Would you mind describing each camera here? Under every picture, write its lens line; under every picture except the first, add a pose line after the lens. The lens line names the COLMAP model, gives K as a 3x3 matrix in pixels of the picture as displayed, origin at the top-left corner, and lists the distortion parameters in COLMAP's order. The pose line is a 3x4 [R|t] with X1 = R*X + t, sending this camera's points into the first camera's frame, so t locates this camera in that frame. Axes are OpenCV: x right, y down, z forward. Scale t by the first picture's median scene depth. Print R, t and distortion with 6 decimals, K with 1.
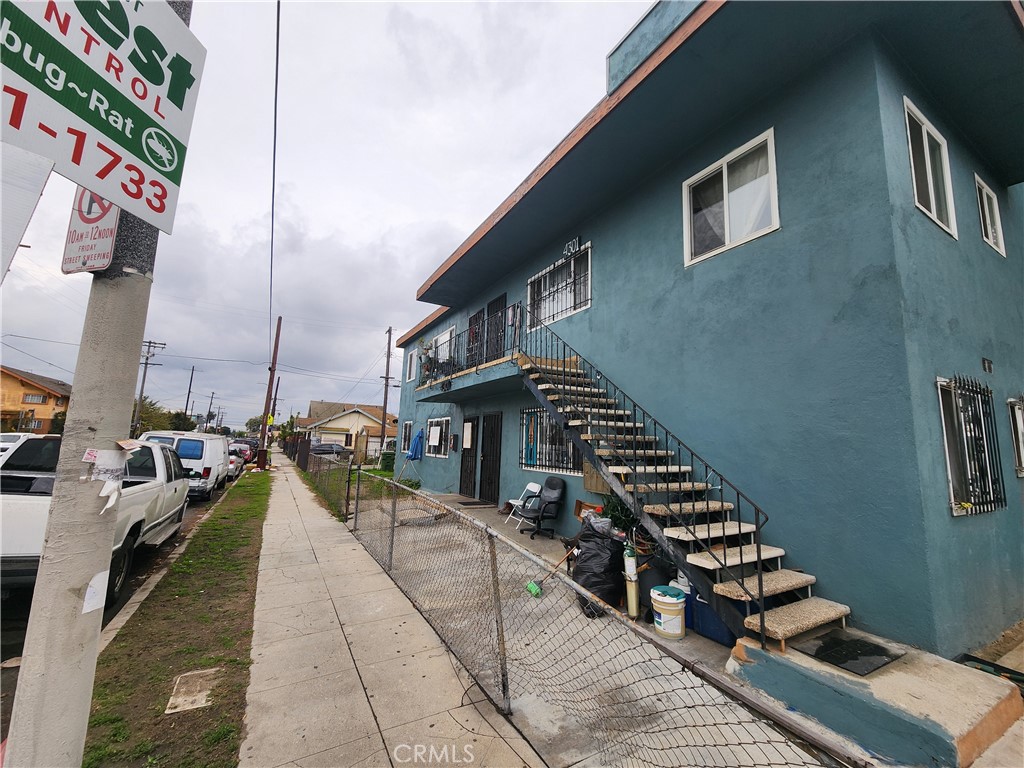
lens RADIAL K [[415.0, 0, 517.4], [0, 415.0, 379.7], [0, 0, 1]] dist [0.000703, 0.000552]
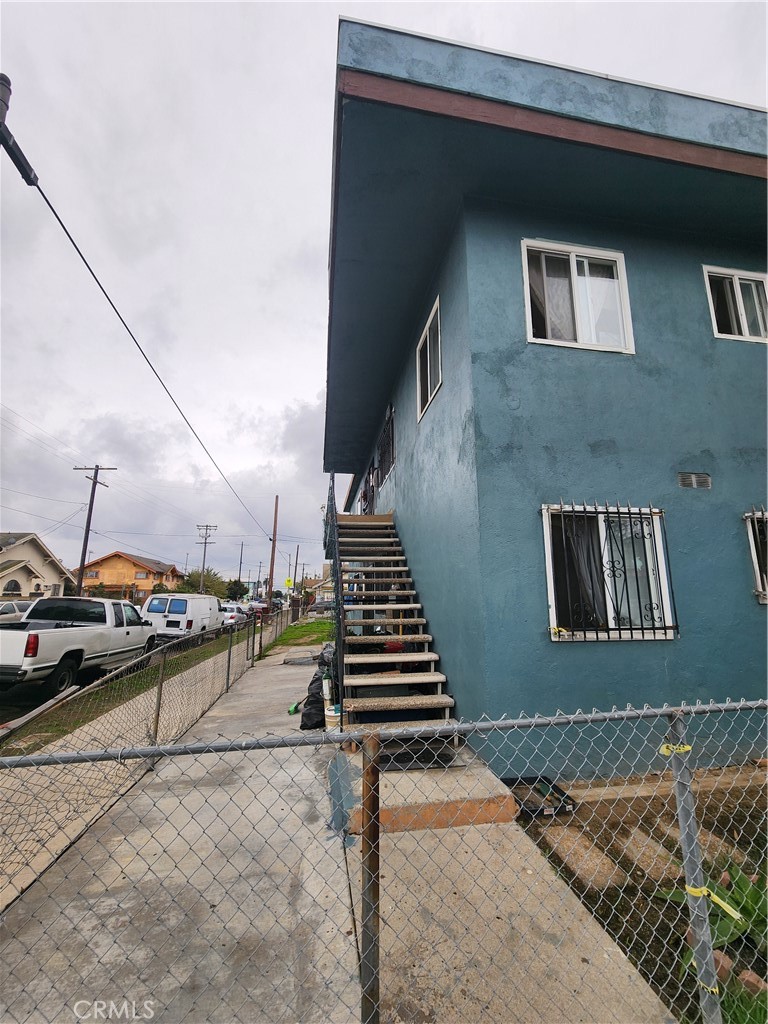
lens RADIAL K [[415.0, 0, 384.0], [0, 415.0, 512.0], [0, 0, 1]] dist [0.000703, 0.000552]
pose [[0.933059, -0.106198, -0.343690, 0.320823], [0.087684, 0.993755, -0.069016, 0.015327], [0.348873, 0.034260, 0.936544, -0.030374]]
